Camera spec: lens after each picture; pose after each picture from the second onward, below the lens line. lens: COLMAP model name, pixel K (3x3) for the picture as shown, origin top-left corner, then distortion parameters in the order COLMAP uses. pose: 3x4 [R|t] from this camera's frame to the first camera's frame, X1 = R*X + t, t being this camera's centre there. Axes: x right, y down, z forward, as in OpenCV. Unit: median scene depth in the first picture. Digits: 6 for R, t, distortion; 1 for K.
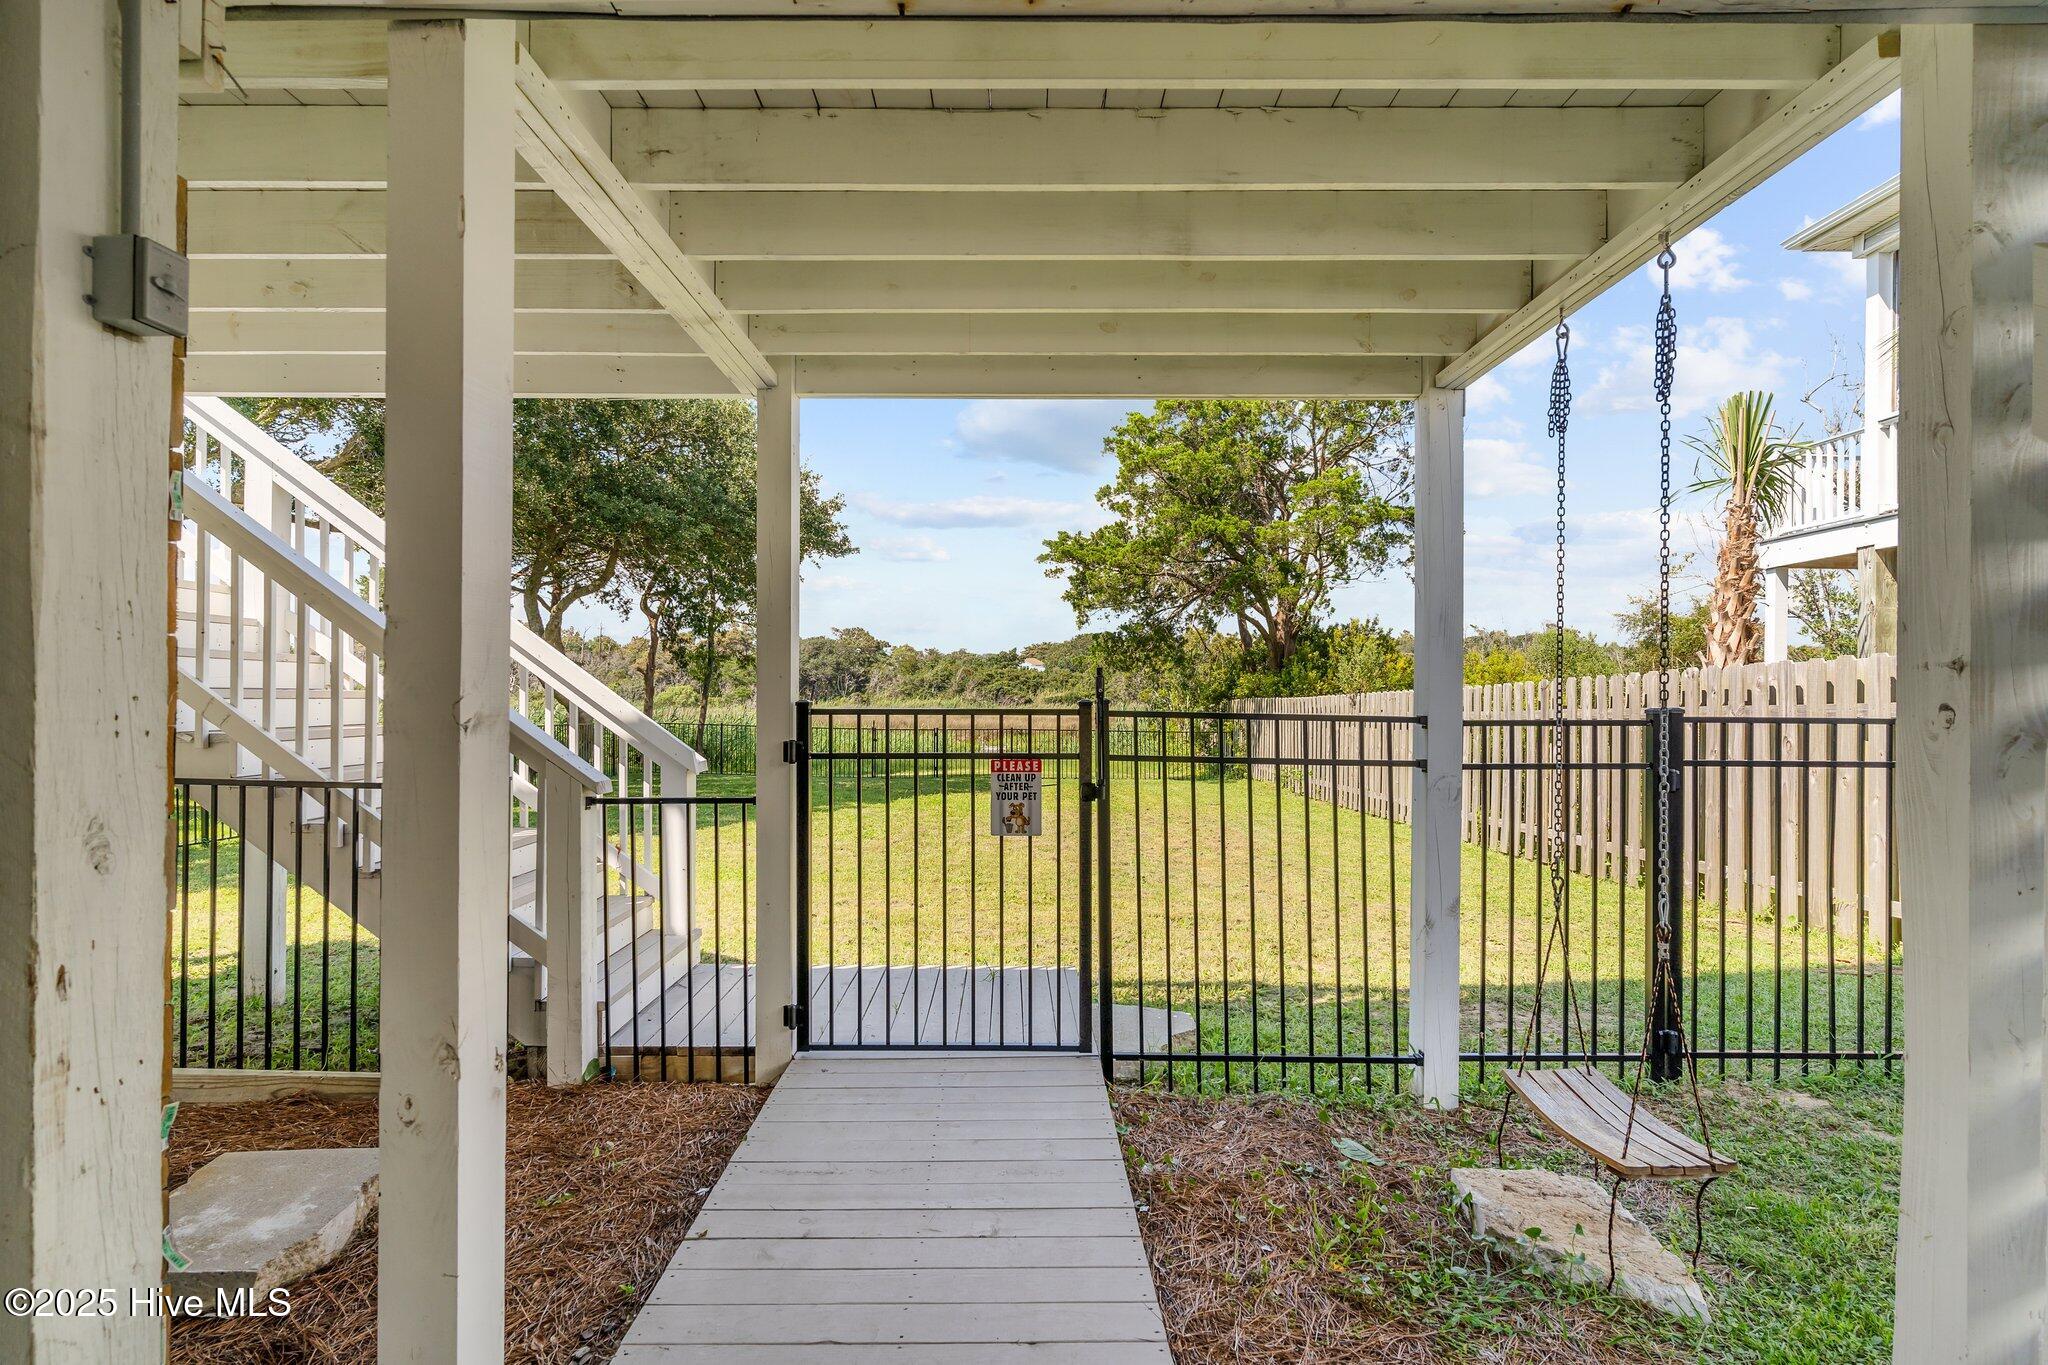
lens RADIAL K [[989.8, 0, 1024.0], [0, 989.8, 682.5], [0, 0, 1]] dist [0.000264, 0.000013]
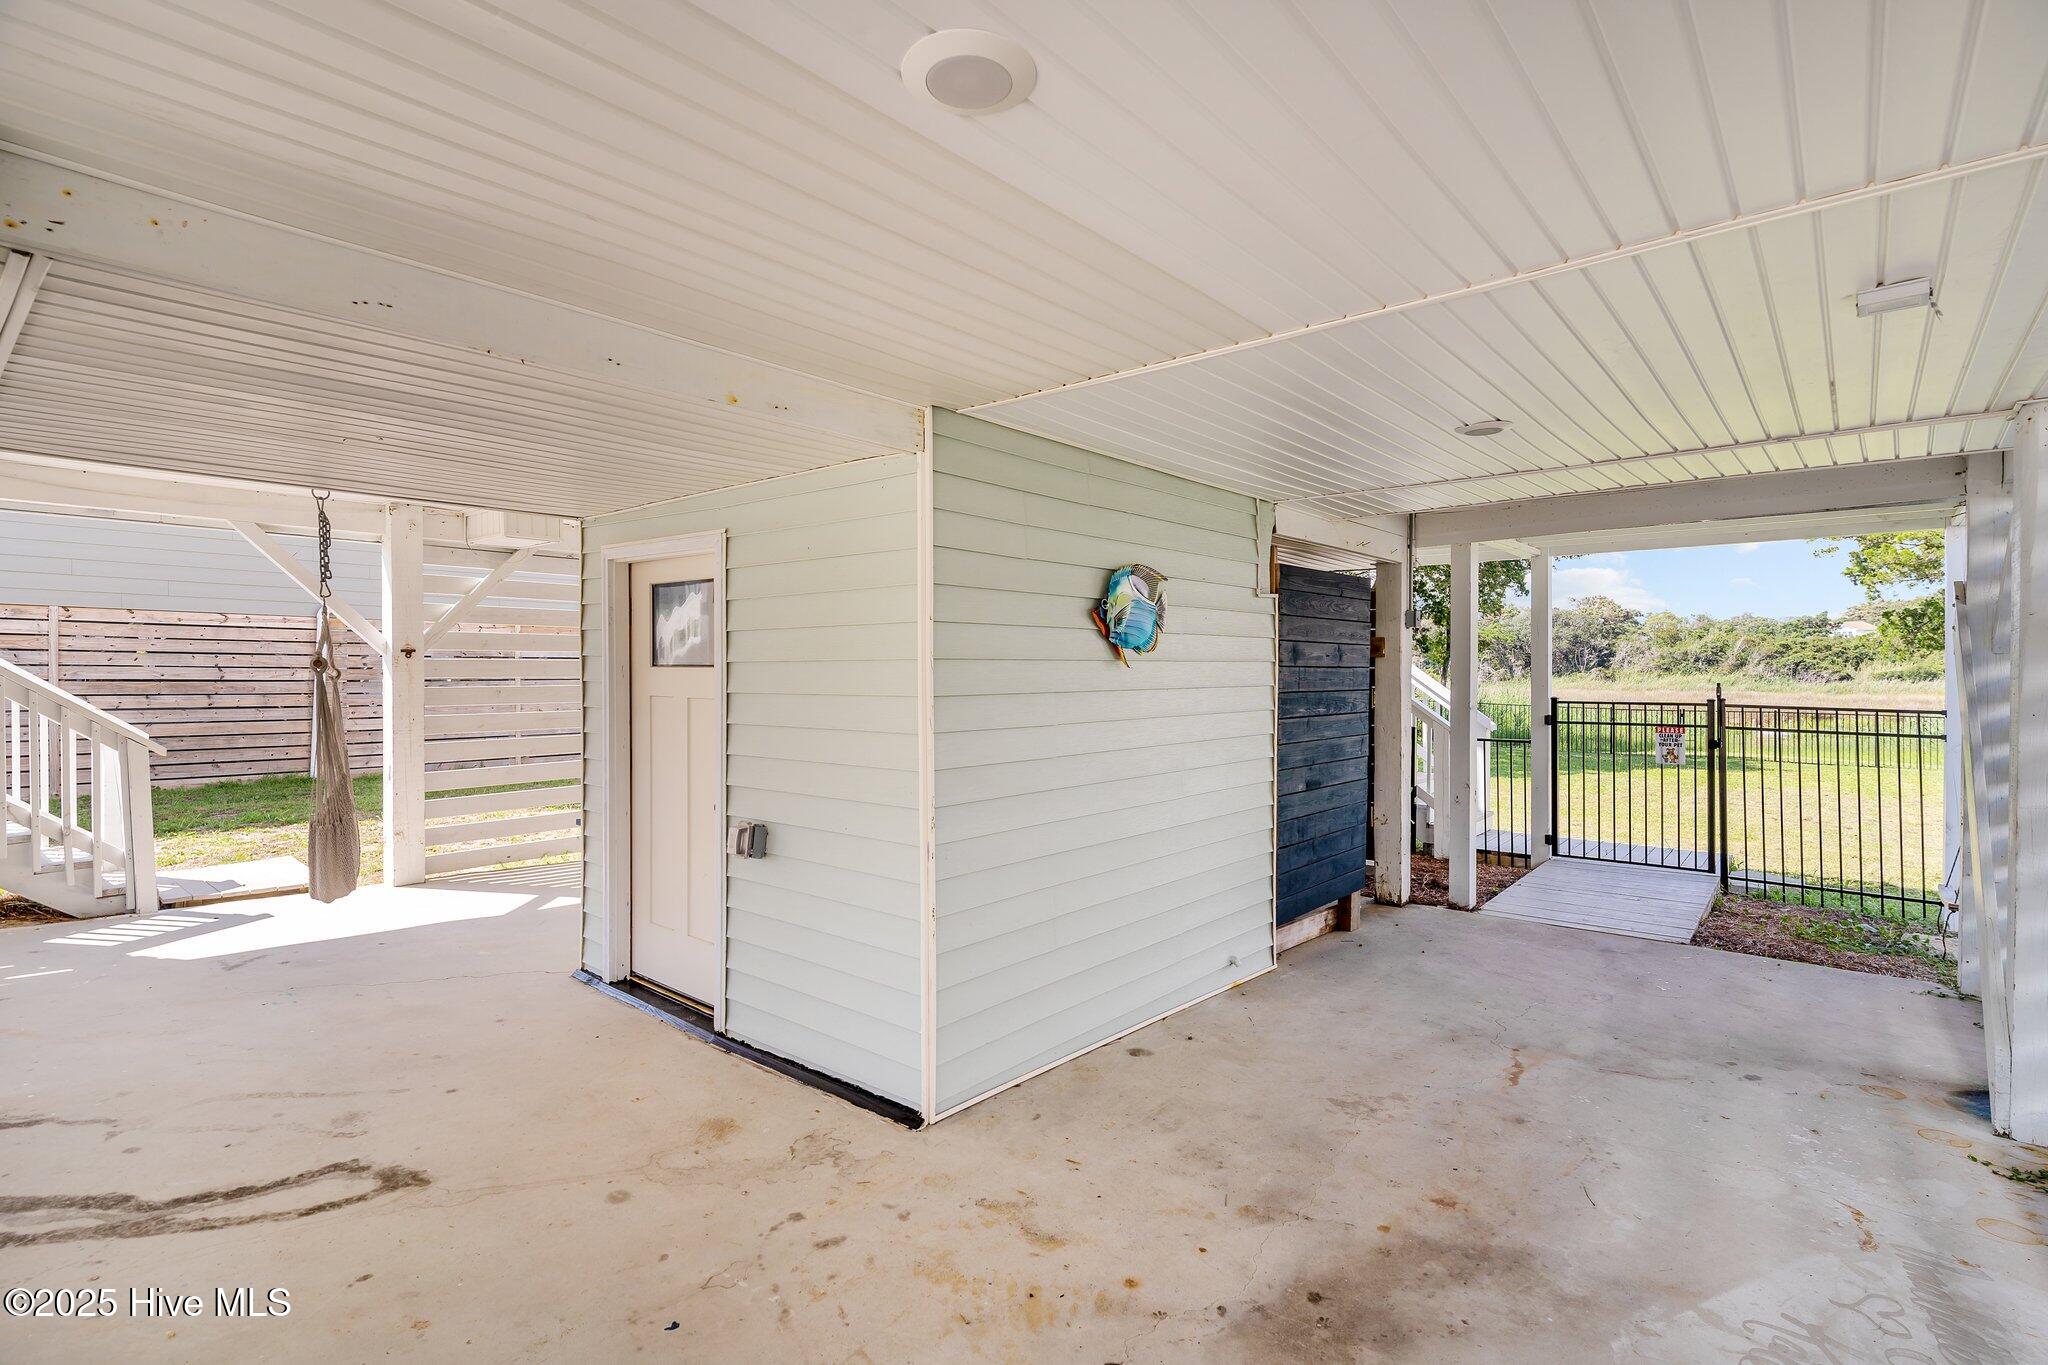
lens RADIAL K [[970.9, 0, 1024.0], [0, 970.9, 682.5], [0, 0, 1]] dist [0.000396, 0.000060]
pose [[0.763313, 0.003547, -0.646020, 0.035334], [0.012607, 0.999713, 0.020386, -0.009671], [0.645906, -0.023705, 0.763049, -0.183922]]
